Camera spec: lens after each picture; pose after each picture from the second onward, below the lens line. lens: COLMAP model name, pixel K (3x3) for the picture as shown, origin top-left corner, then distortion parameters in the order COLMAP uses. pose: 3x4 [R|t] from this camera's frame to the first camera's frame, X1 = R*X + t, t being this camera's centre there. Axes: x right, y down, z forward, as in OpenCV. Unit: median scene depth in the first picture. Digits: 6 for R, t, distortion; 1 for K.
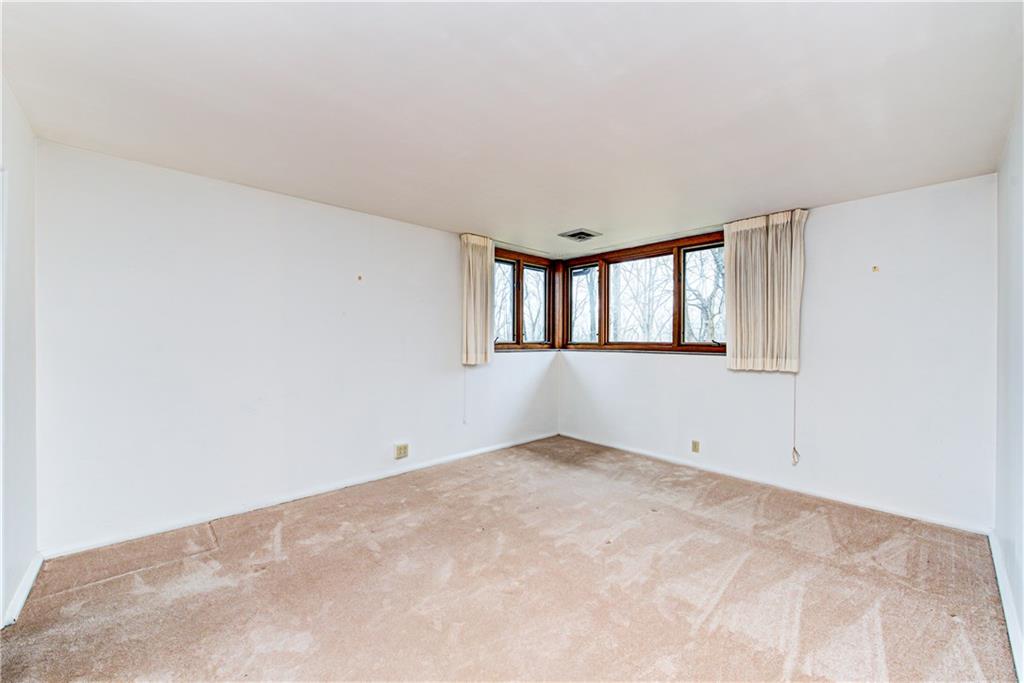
lens RADIAL K [[400.7, 0, 508.7], [0, 400.7, 344.4], [0, 0, 1]] dist [0.002277, 0.000061]
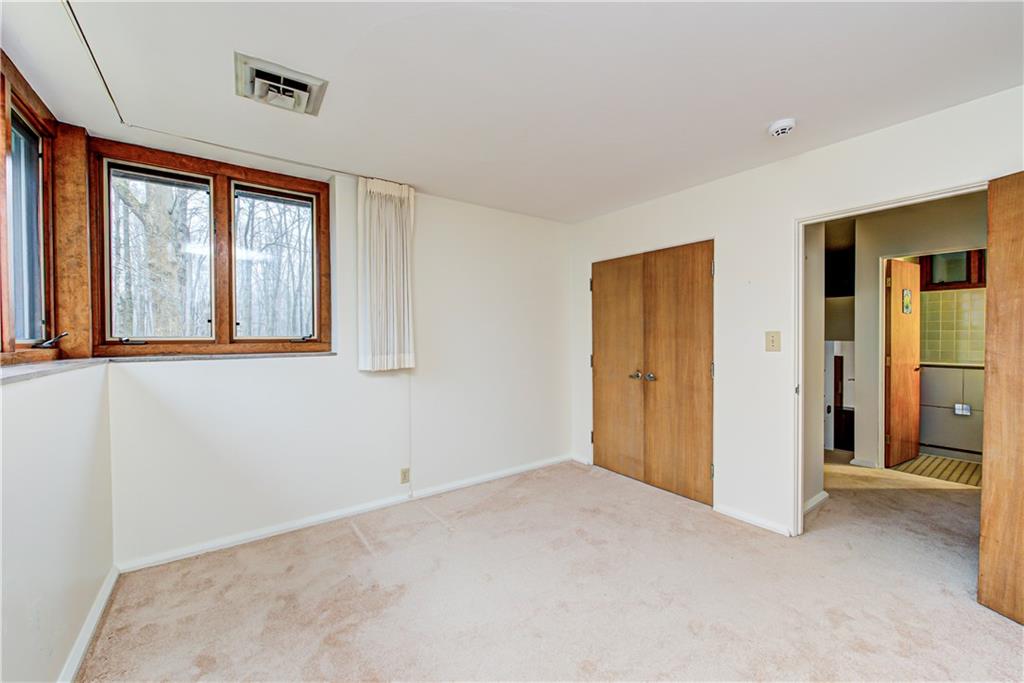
lens RADIAL K [[400.7, 0, 511.0], [0, 400.7, 338.9], [0, 0, 1]] dist [0.002277, 0.000061]
pose [[0.135694, -0.008506, 0.990714, -0.169530], [0.006782, 0.999948, 0.007656, -0.006088], [-0.990728, 0.005680, 0.135745, 0.448924]]
